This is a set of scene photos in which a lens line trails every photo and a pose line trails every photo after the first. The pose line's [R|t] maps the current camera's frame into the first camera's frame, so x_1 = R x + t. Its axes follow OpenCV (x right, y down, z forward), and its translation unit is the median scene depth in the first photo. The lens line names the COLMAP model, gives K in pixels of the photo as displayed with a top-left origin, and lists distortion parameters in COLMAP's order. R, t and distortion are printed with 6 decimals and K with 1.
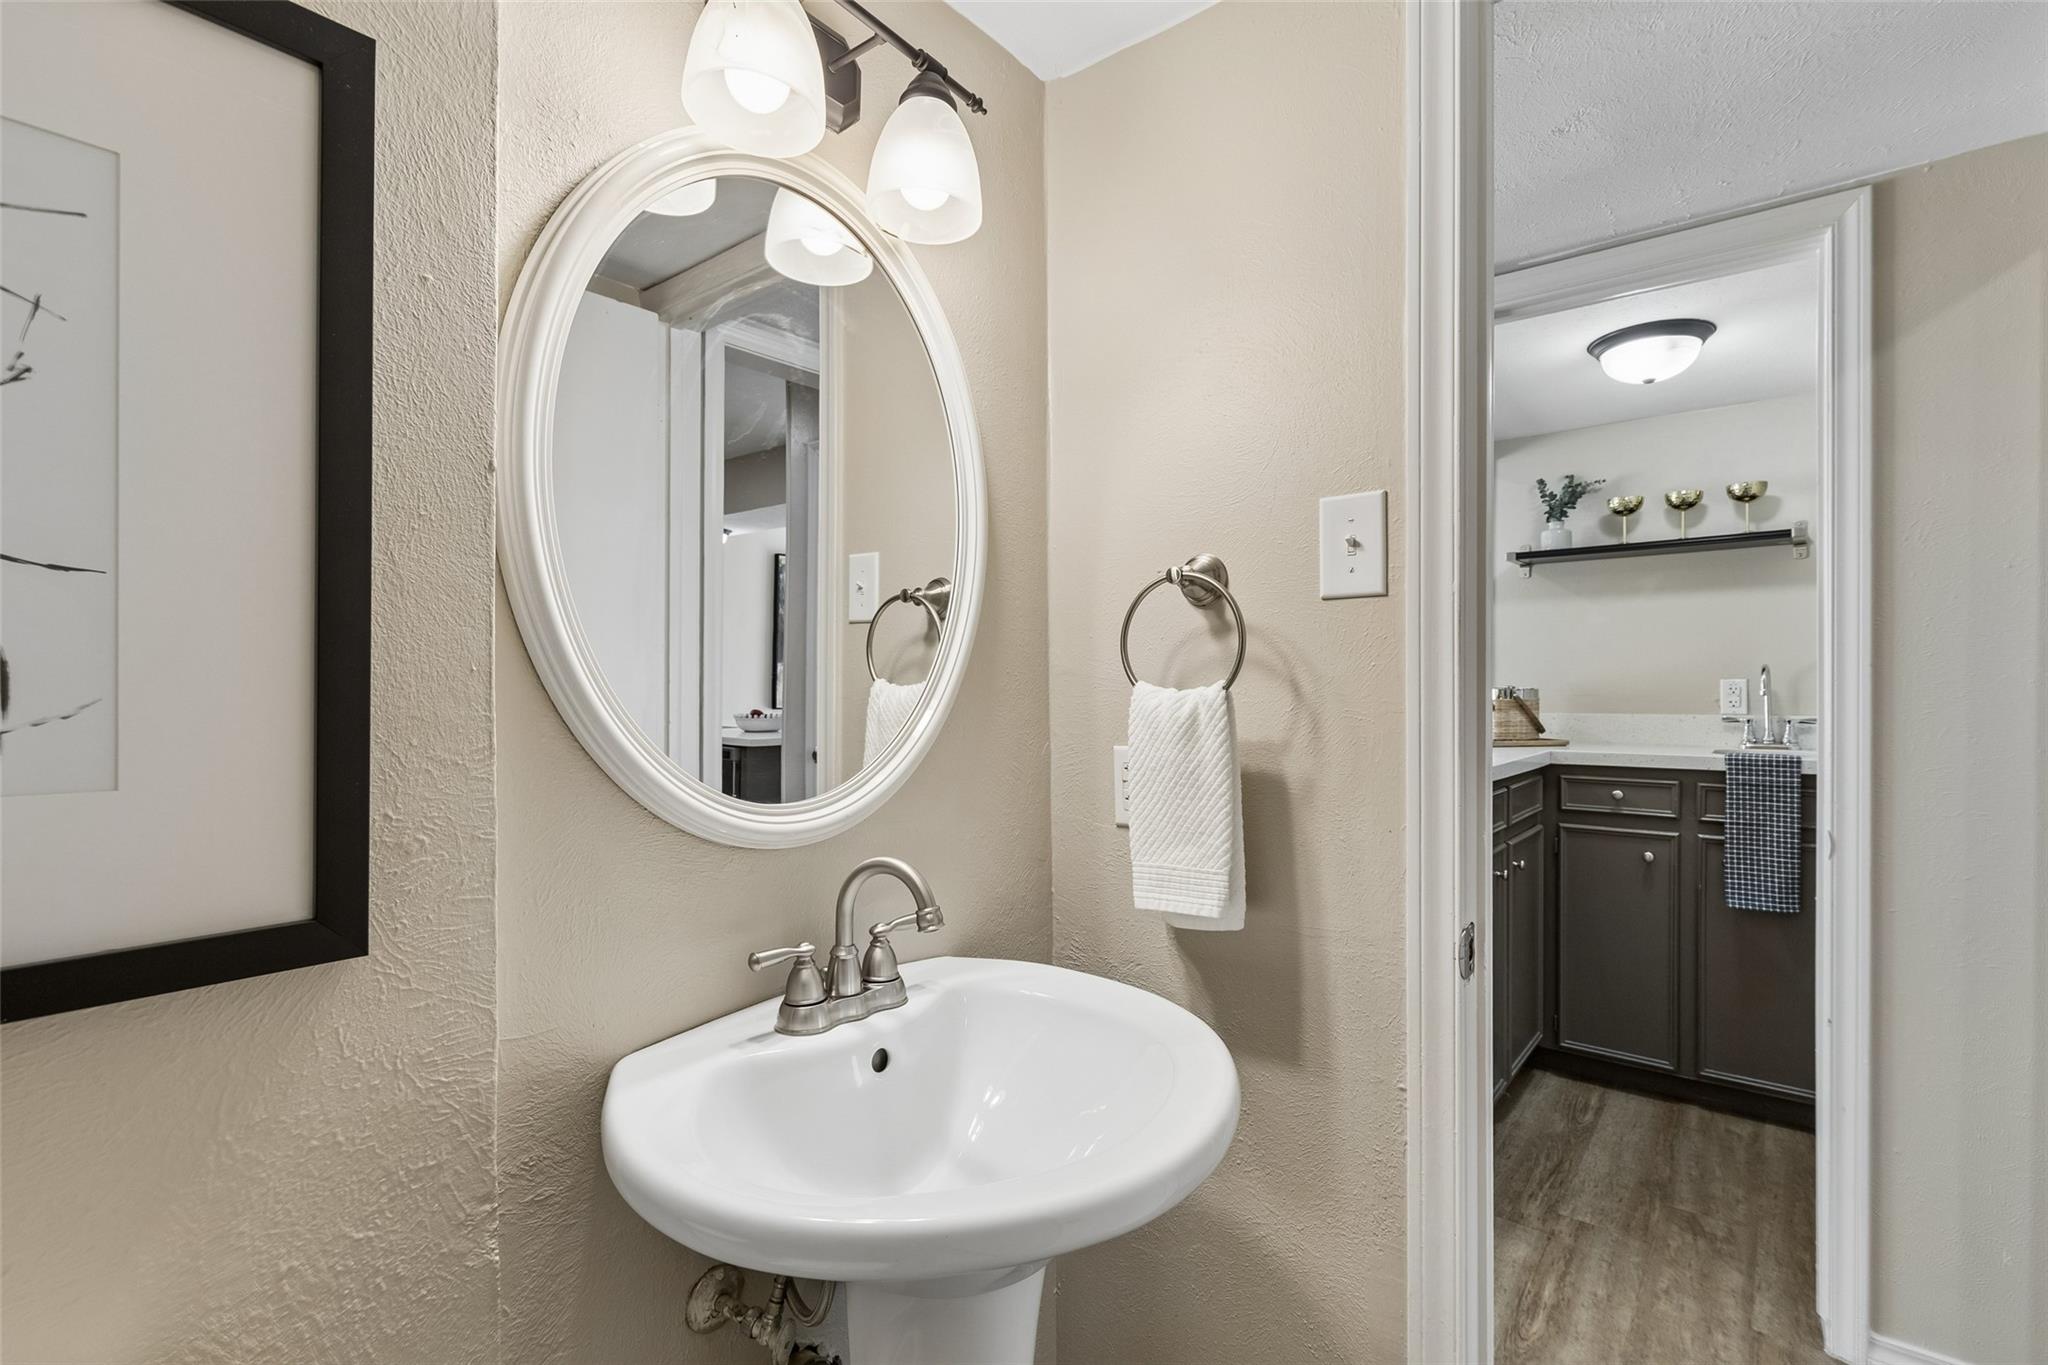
lens RADIAL K [[944.4, 0, 1033.5], [0, 944.4, 677.3], [0, 0, 1]] dist [0.001584, 0.000022]
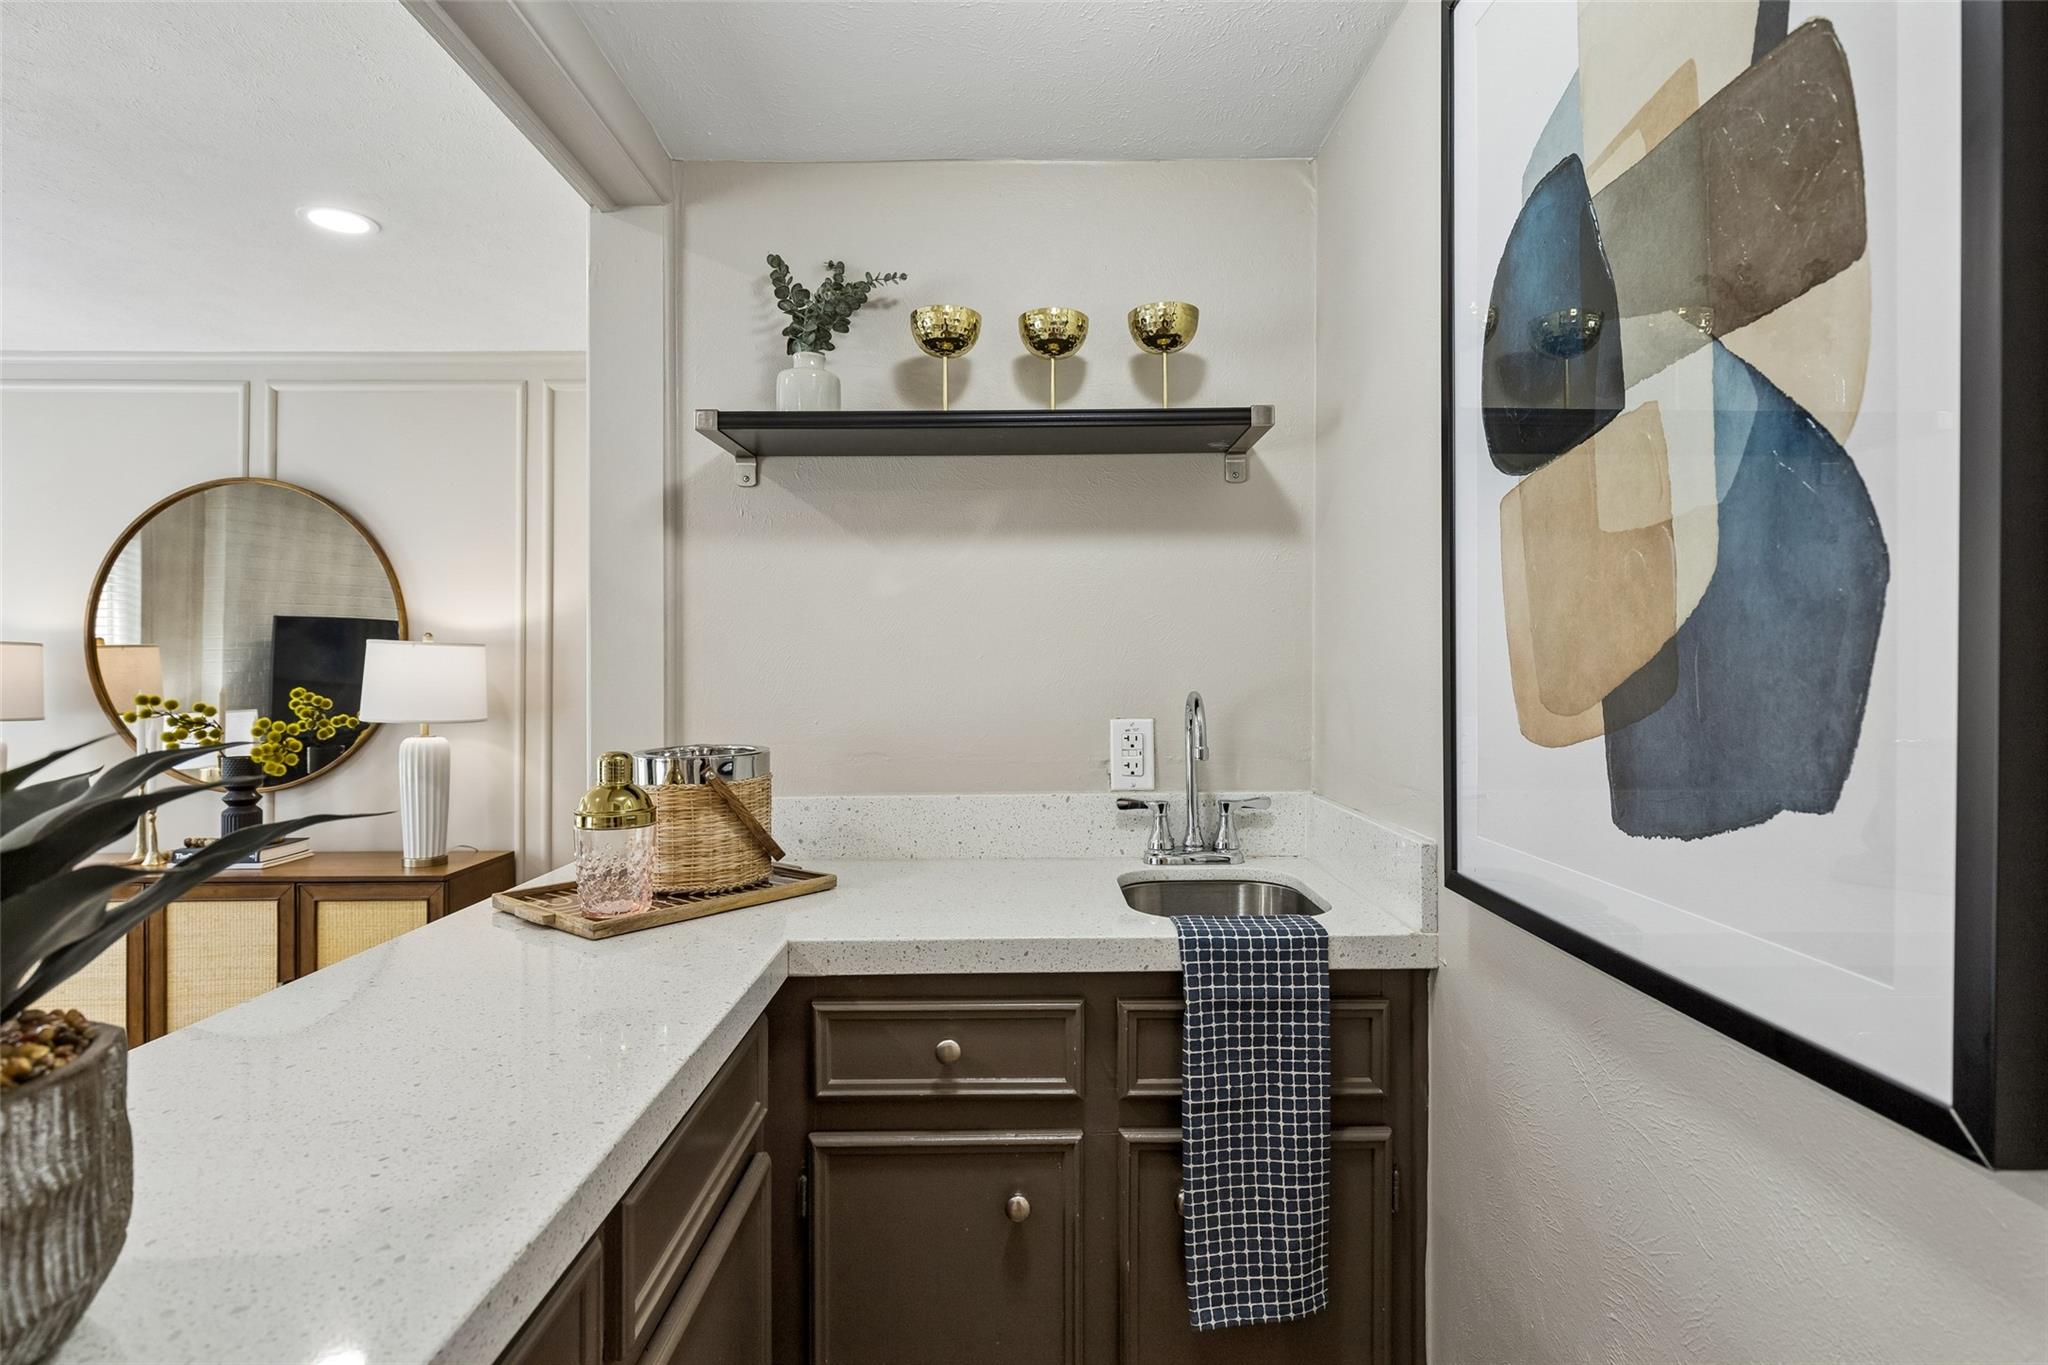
lens RADIAL K [[1128.7, 0, 1025.5], [0, 1128.7, 670.4], [0, 0, 1]] dist [0.003744, 0.000197]
pose [[0.777170, -0.004901, 0.629272, 0.331076], [-0.000184, 0.999968, 0.008016, -0.027241], [-0.629291, -0.006345, 0.777144, 0.582067]]
